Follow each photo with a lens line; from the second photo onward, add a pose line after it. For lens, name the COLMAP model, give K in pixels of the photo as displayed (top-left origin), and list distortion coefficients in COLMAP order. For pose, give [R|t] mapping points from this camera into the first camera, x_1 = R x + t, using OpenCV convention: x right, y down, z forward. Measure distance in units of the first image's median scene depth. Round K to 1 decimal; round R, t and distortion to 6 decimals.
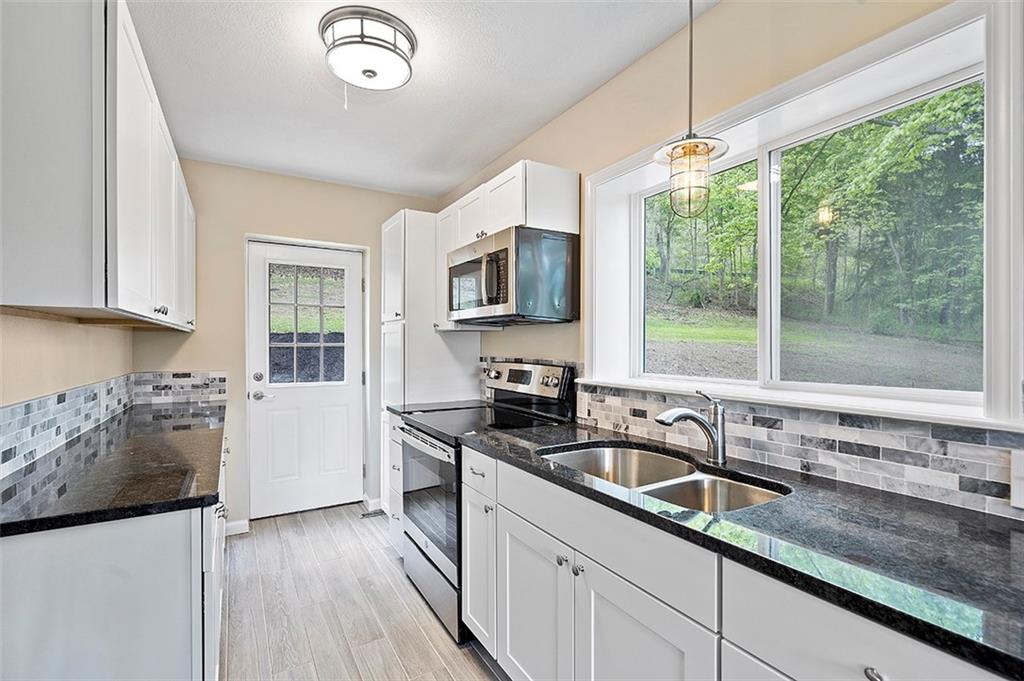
lens RADIAL K [[466.6, 0, 515.1], [0, 466.6, 347.1], [0, 0, 1]] dist [0.002505, -0.000276]
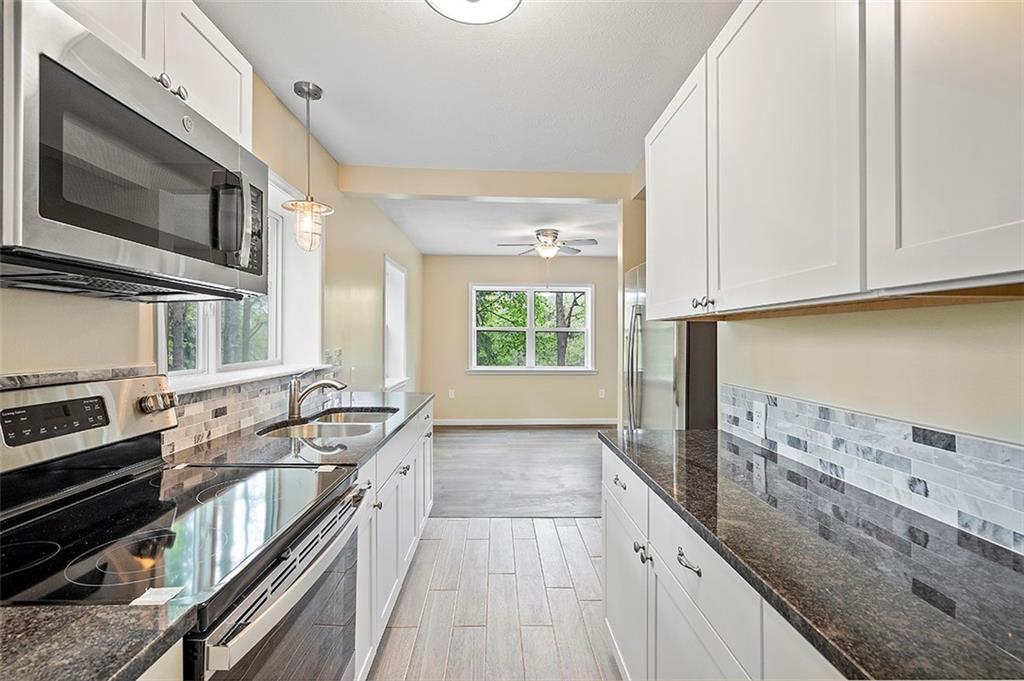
lens RADIAL K [[466.6, 0, 510.7], [0, 466.6, 335.2], [0, 0, 1]] dist [0.002505, -0.000276]
pose [[-0.873623, 0.002181, 0.486599, -0.538006], [0.000955, 0.999996, -0.002768, -0.007481], [-0.486603, -0.001954, -0.873621, 1.175493]]
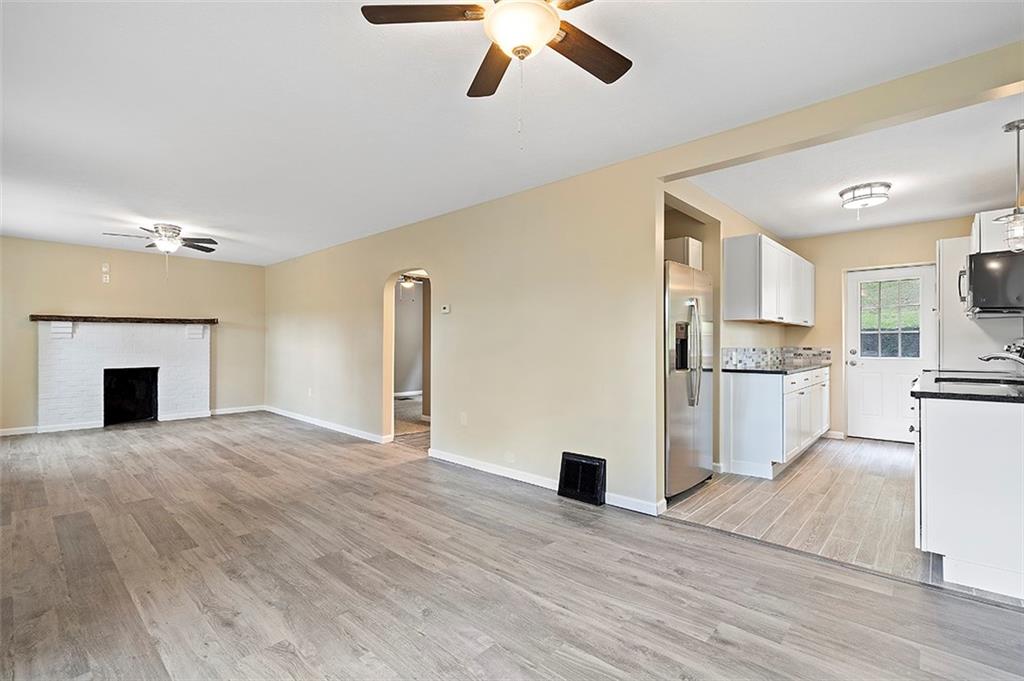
lens RADIAL K [[466.6, 0, 511.9], [0, 466.6, 349.1], [0, 0, 1]] dist [0.002505, -0.000276]
pose [[0.288878, 0.006718, -0.957342, 0.865748], [-0.001187, 0.999977, 0.006659, 0.054463], [0.957365, -0.000787, 0.288879, -0.806906]]
